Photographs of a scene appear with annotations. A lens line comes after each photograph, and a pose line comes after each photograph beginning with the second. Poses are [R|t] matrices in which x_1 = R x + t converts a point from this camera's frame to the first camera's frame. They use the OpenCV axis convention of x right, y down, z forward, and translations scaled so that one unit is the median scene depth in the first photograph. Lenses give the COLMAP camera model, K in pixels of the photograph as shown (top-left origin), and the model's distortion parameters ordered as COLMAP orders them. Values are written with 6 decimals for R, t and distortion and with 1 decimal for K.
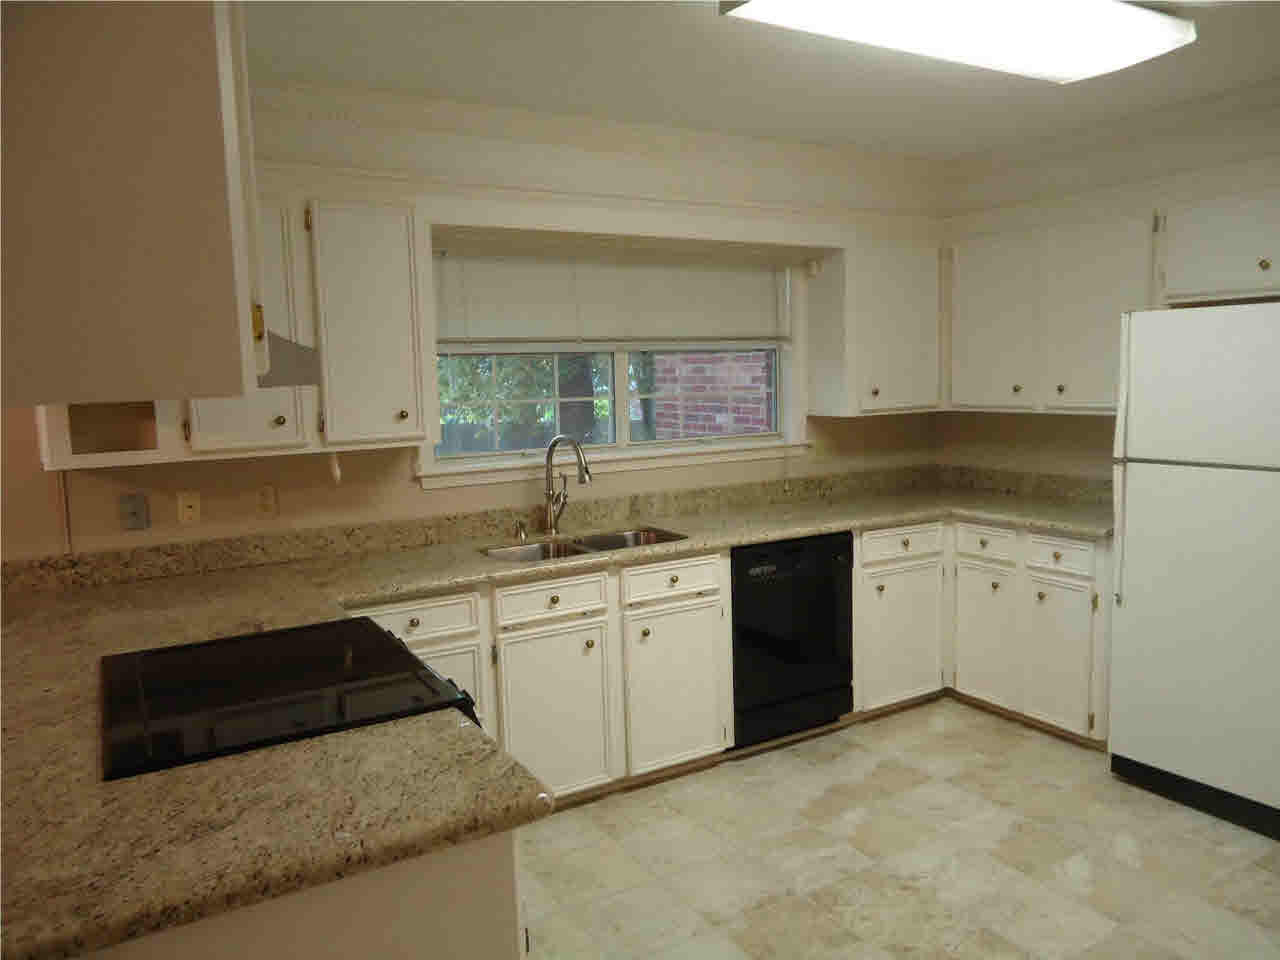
lens RADIAL K [[936.5, 0, 637.7], [0, 936.5, 477.6], [0, 0, 1]] dist [-0.011180, -0.004032]
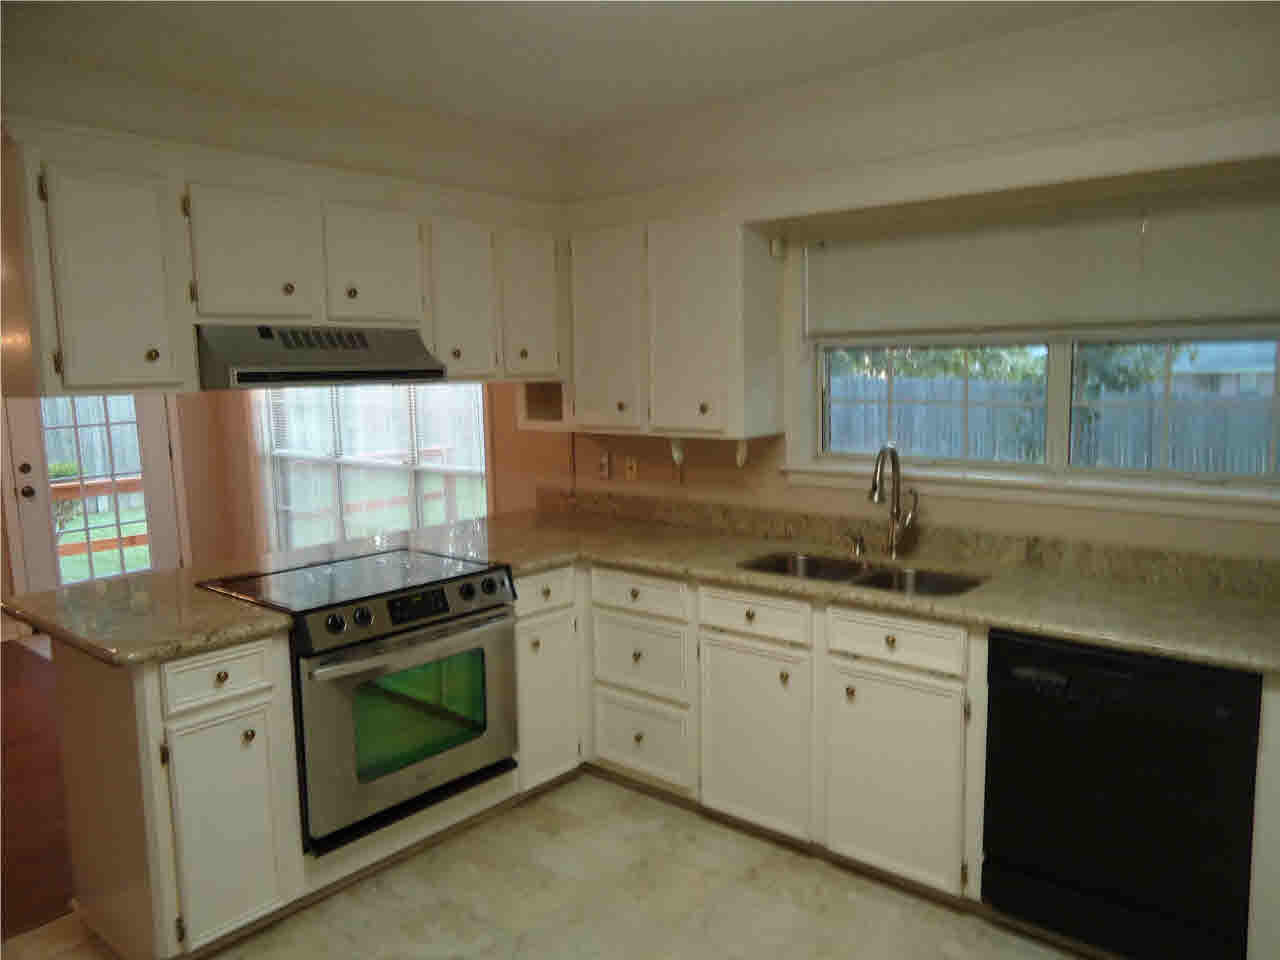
lens RADIAL K [[936.5, 0, 641.1], [0, 936.5, 485.4], [0, 0, 1]] dist [-0.011180, -0.004032]
pose [[0.325211, 0.141923, -0.934931, 0.684354], [-0.099325, 0.988331, 0.115480, -0.089128], [0.940411, 0.055307, 0.335513, 0.534681]]
